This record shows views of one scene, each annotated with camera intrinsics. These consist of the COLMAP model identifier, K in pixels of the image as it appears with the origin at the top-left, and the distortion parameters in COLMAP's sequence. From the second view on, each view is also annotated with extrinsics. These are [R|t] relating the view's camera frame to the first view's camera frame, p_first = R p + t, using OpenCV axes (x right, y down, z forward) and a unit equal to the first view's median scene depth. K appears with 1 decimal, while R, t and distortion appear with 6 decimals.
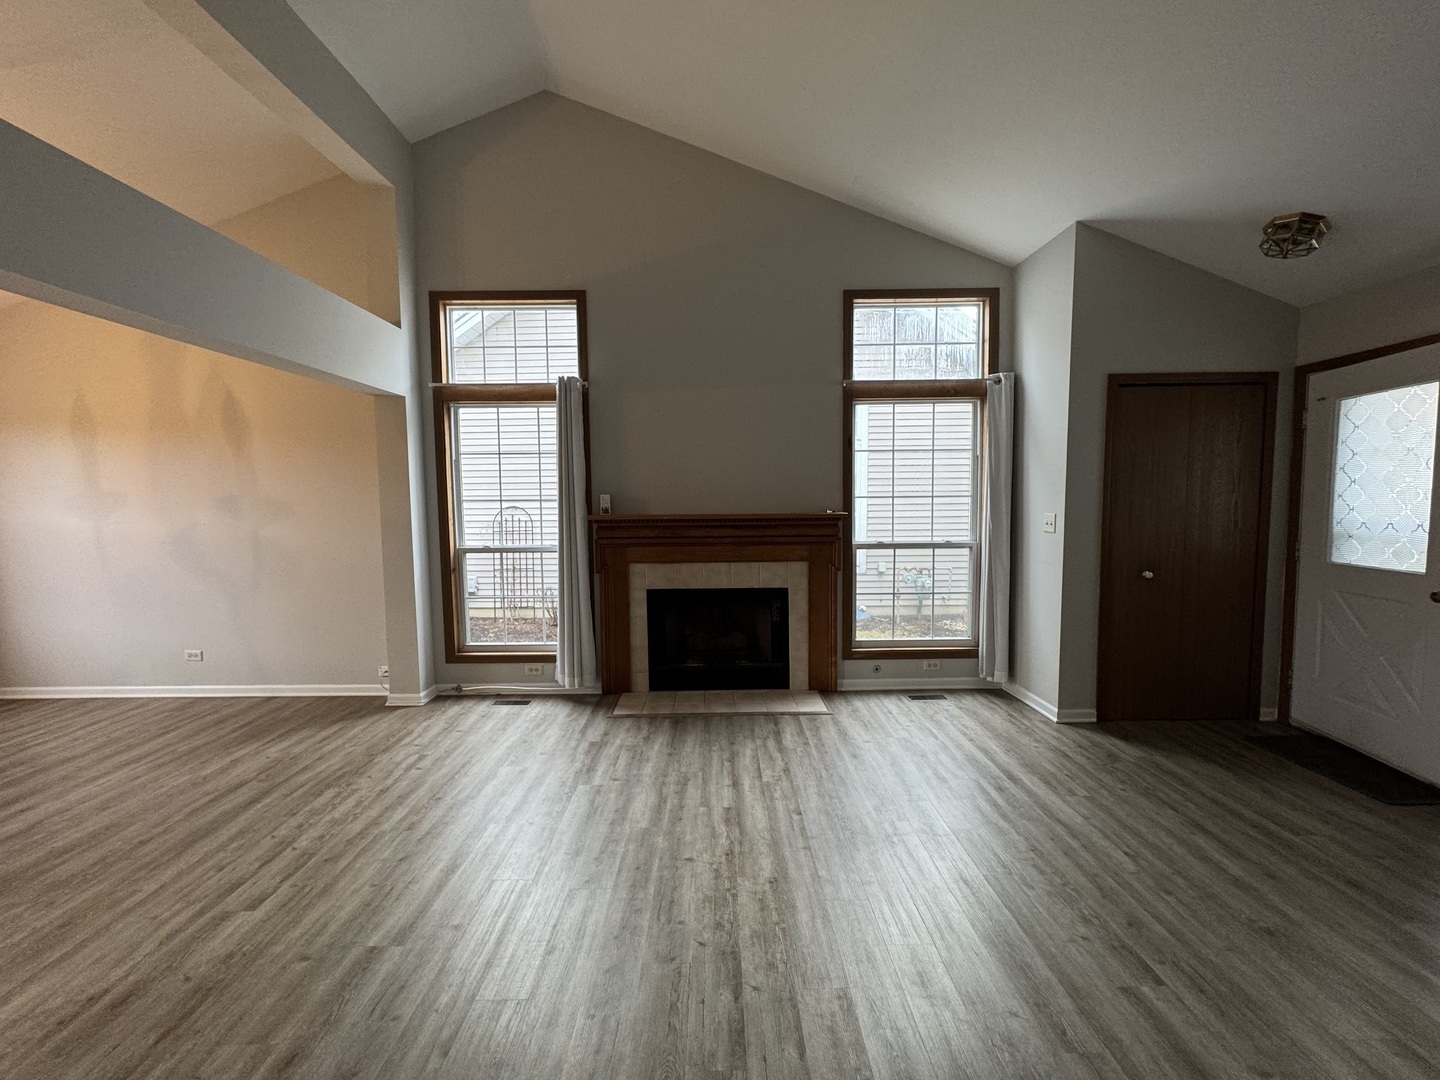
lens RADIAL K [[578.0, 0, 722.0], [0, 578.0, 542.3], [0, 0, 1]] dist [-0.001375, -0.000321]
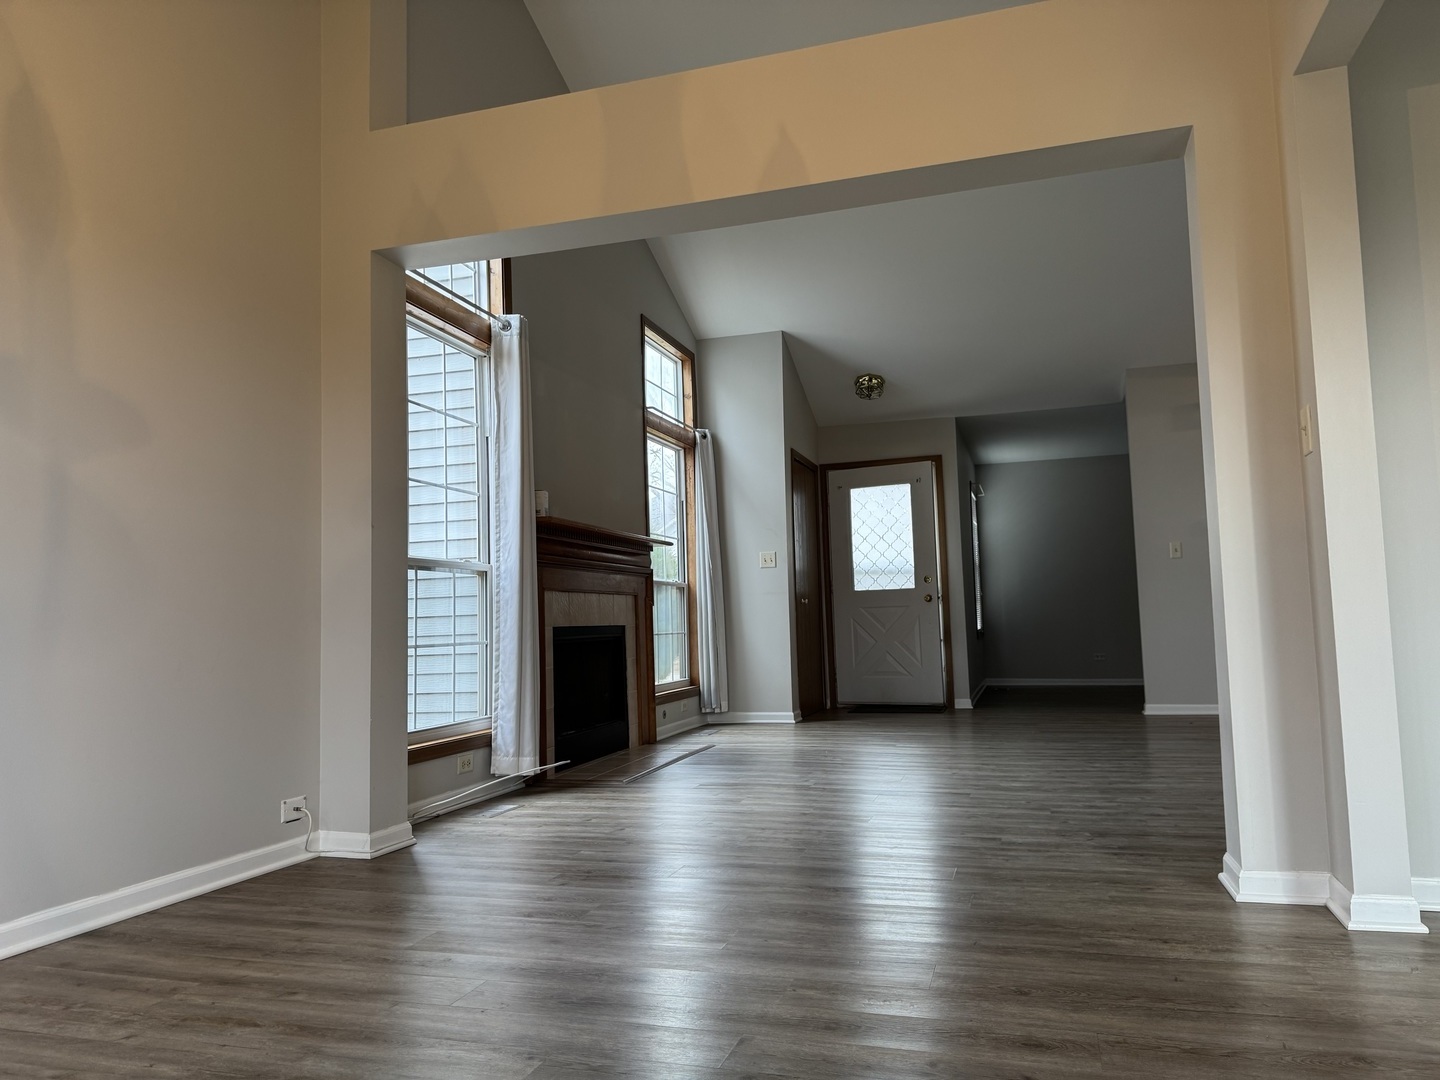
lens RADIAL K [[1017.6, 0, 726.2], [0, 1017.6, 544.1], [0, 0, 1]] dist [0.000738, 0.001532]
pose [[0.283791, 0.079146, 0.955614, -1.326208], [0.092610, 0.989667, -0.109469, 0.140830], [-0.954403, 0.119565, 0.273529, 0.440431]]
